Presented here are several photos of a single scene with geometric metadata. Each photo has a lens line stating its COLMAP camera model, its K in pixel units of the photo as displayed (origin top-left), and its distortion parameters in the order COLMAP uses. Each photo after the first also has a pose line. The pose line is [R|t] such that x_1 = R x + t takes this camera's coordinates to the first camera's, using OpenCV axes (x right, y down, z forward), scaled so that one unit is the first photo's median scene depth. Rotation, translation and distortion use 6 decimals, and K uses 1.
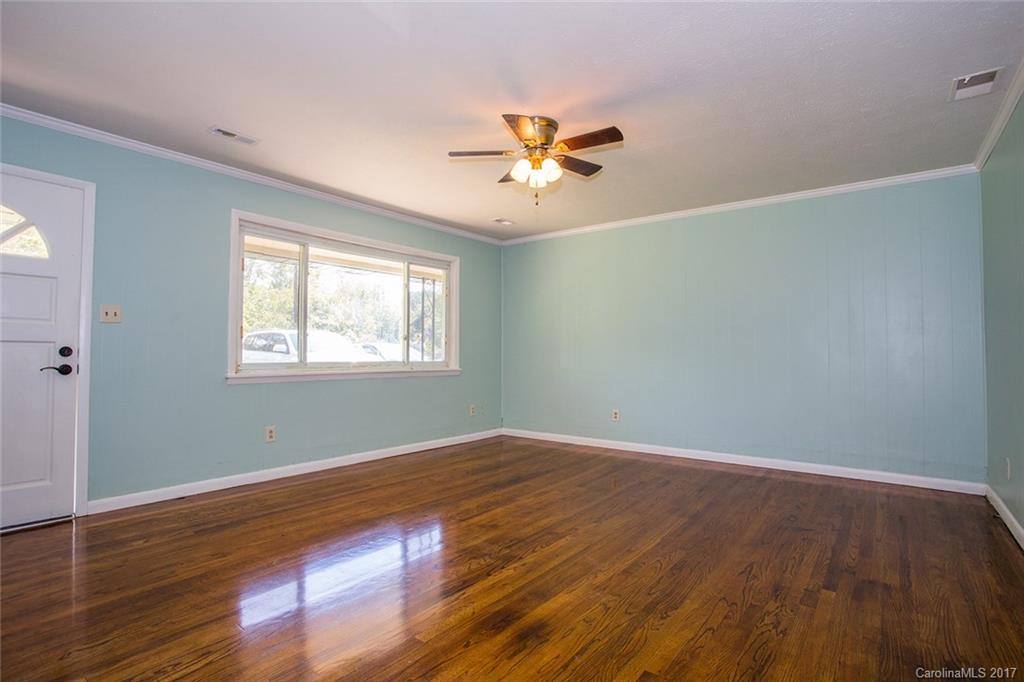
lens RADIAL K [[510.4, 0, 498.8], [0, 510.4, 341.9], [0, 0, 1]] dist [-0.046847, 0.002094]
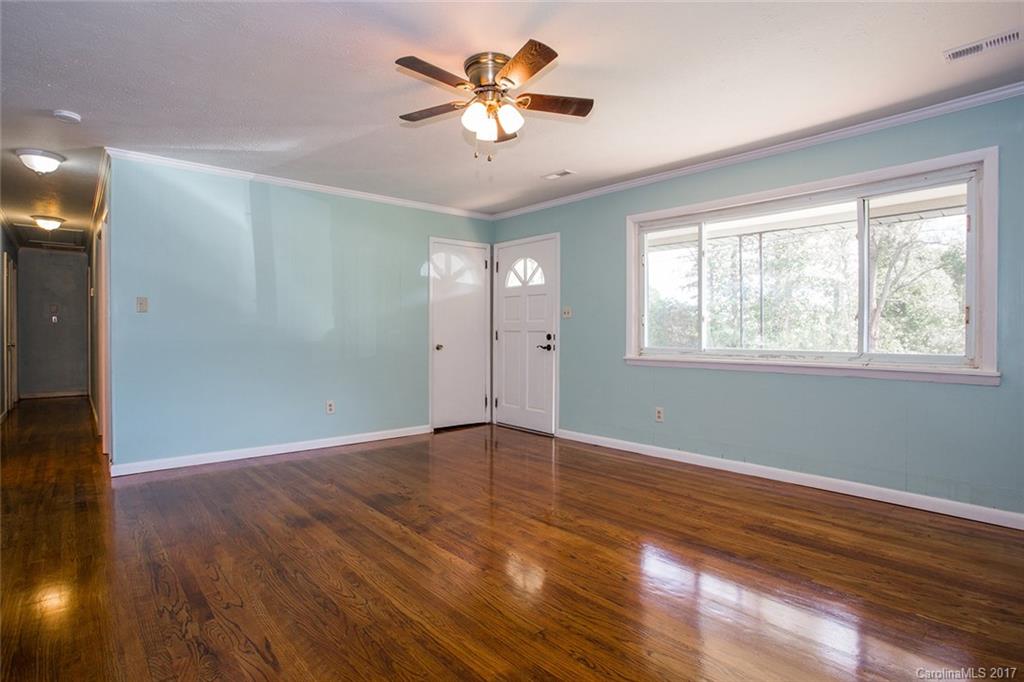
lens RADIAL K [[510.4, 0, 498.8], [0, 510.4, 341.9], [0, 0, 1]] dist [-0.046847, 0.002094]
pose [[-0.188139, 0.007819, -0.982111, 0.866158], [0.013274, 0.999897, 0.005418, 0.024240], [0.982053, -0.012017, -0.188223, 1.135387]]
